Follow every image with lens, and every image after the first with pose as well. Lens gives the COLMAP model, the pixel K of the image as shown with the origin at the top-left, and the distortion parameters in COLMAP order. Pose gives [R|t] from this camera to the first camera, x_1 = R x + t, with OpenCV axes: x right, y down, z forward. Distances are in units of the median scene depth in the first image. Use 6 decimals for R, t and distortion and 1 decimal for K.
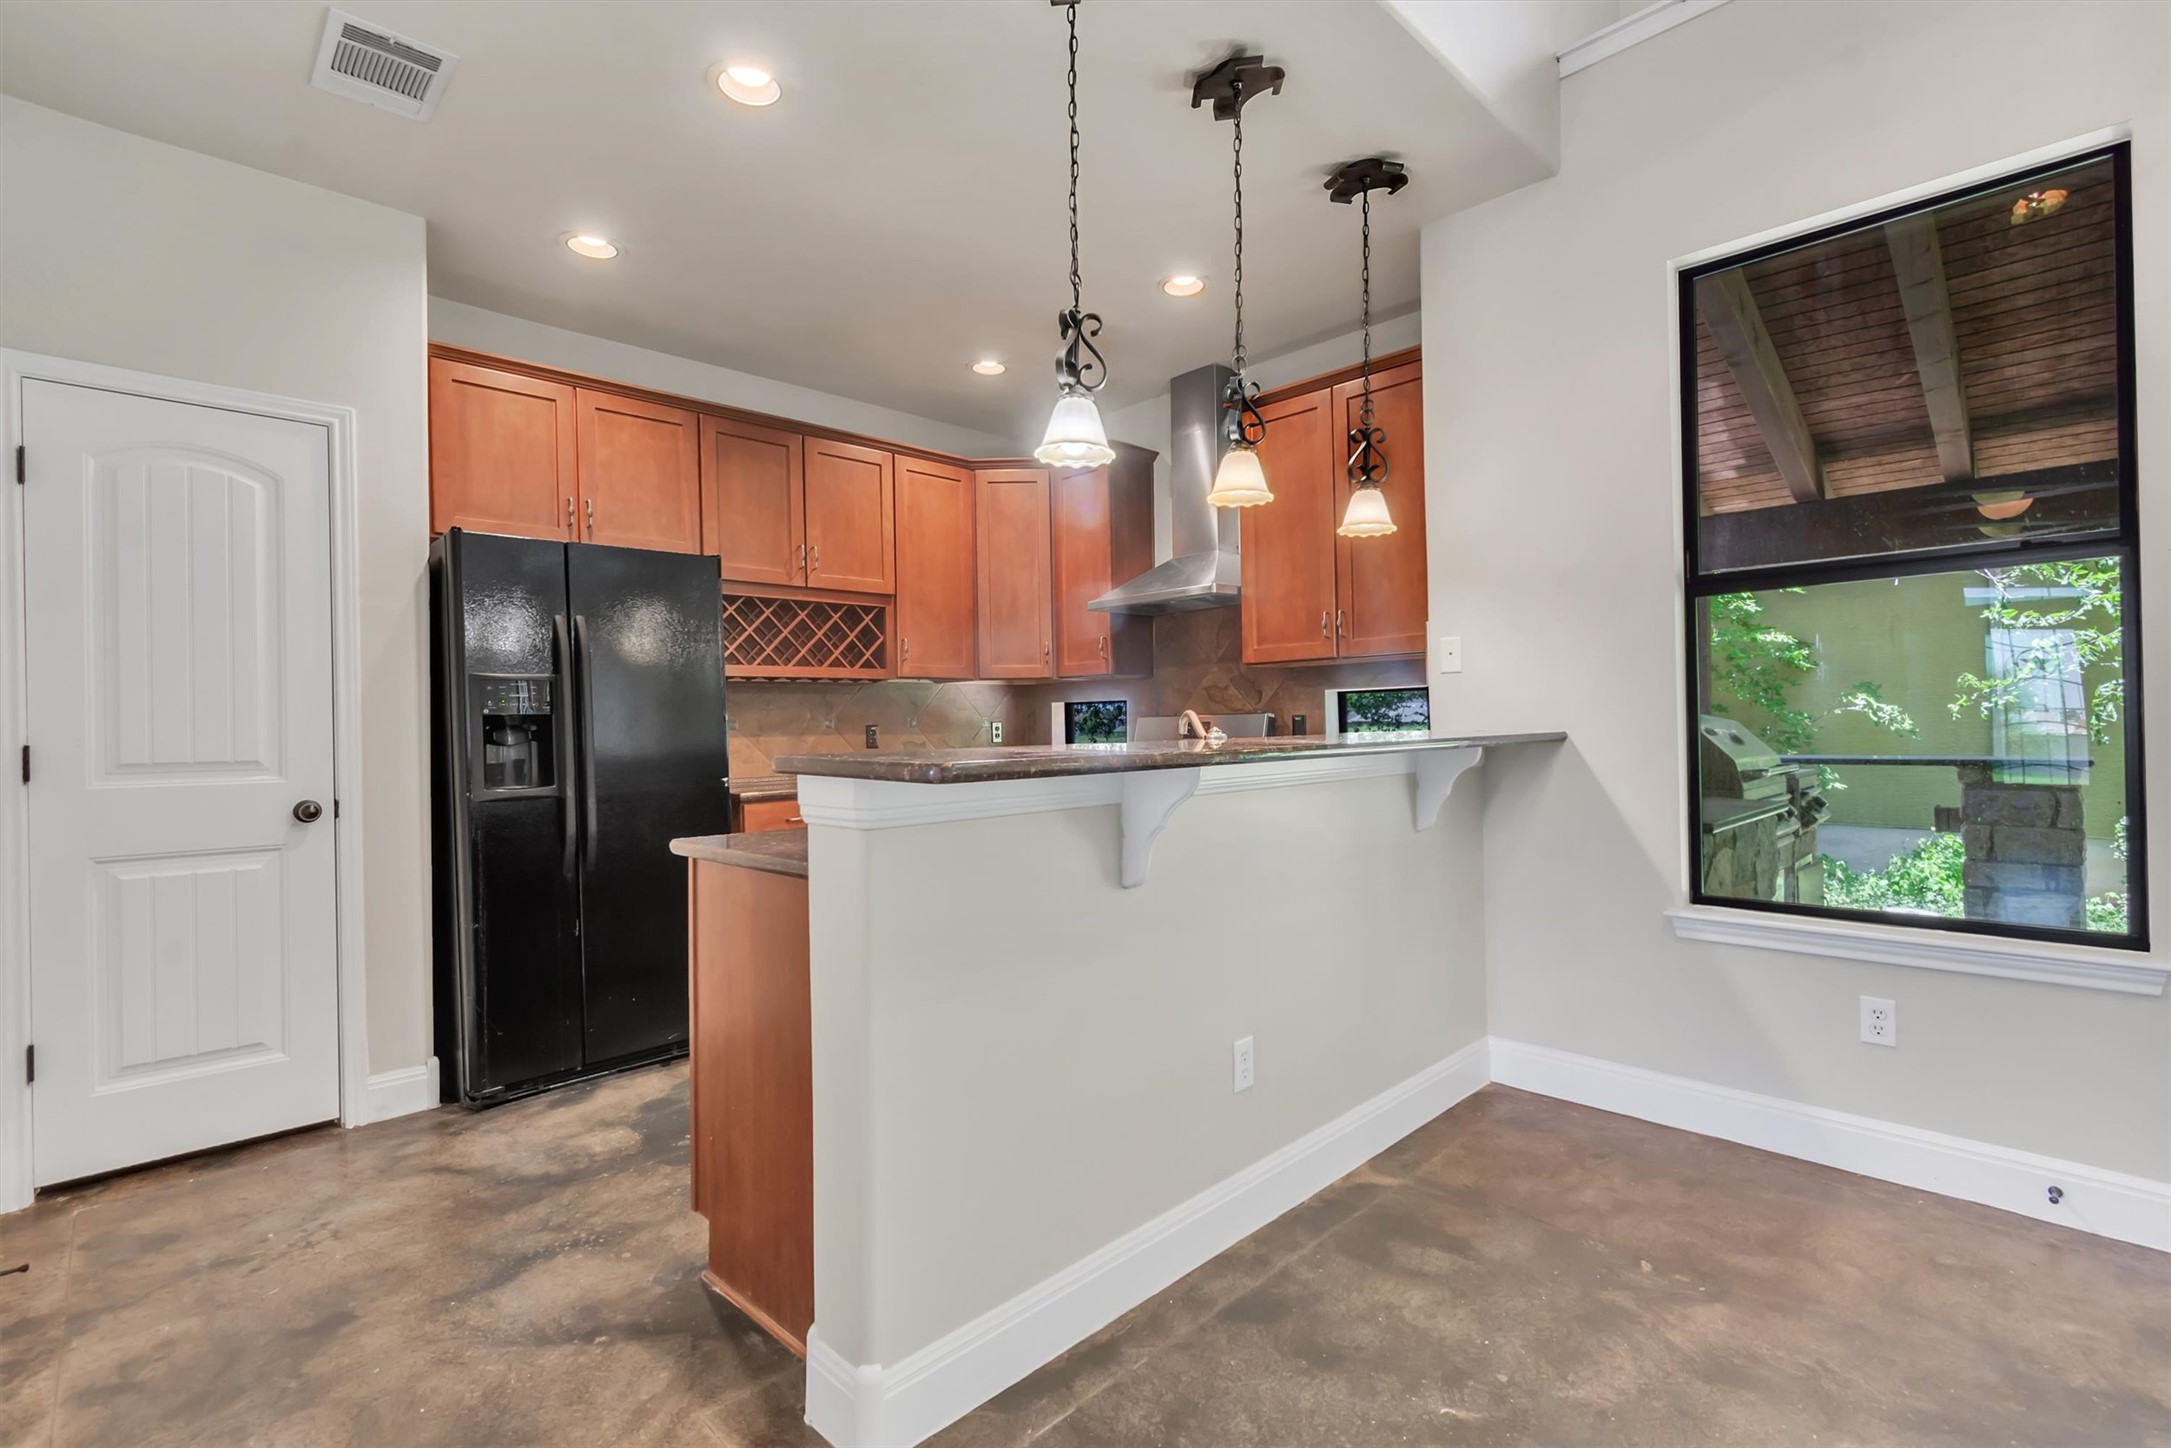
lens RADIAL K [[983.2, 0, 1085.5], [0, 983.2, 724.0], [0, 0, 1]] dist [-0.003566, -0.001095]
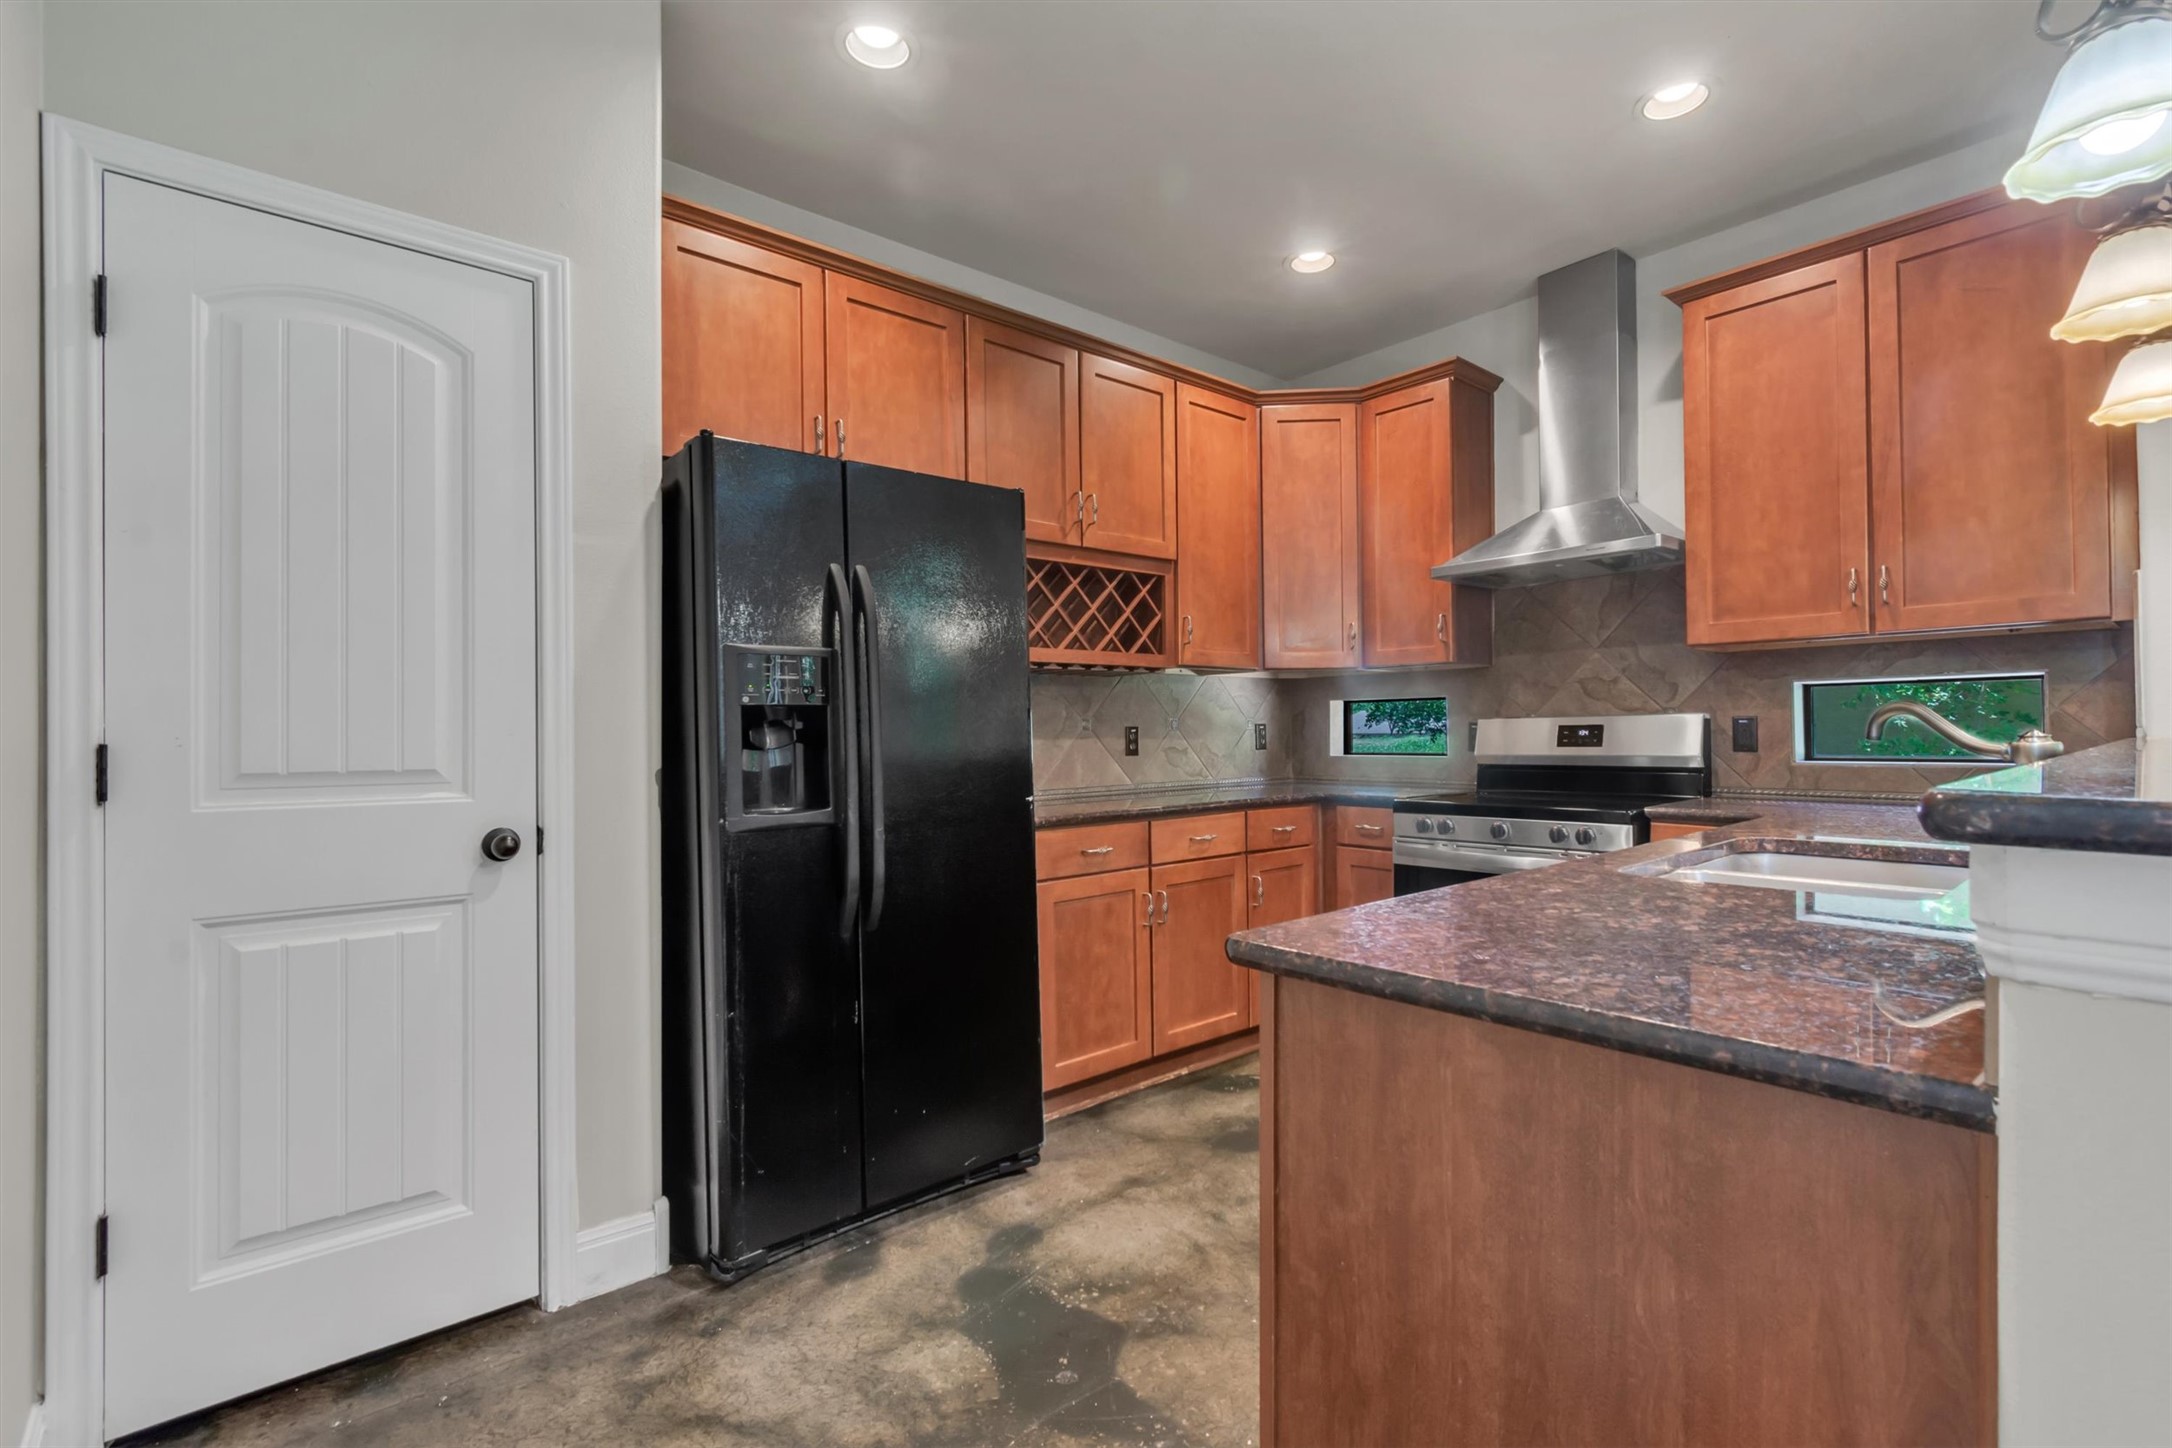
lens RADIAL K [[983.7, 0, 1086.0], [0, 983.7, 724.0], [0, 0, 1]] dist [-0.003566, -0.001095]
pose [[0.997289, 0.006672, -0.073277, -0.309768], [-0.007107, 0.999959, -0.005670, 0.006081], [0.073236, 0.006176, 0.997296, 0.319962]]
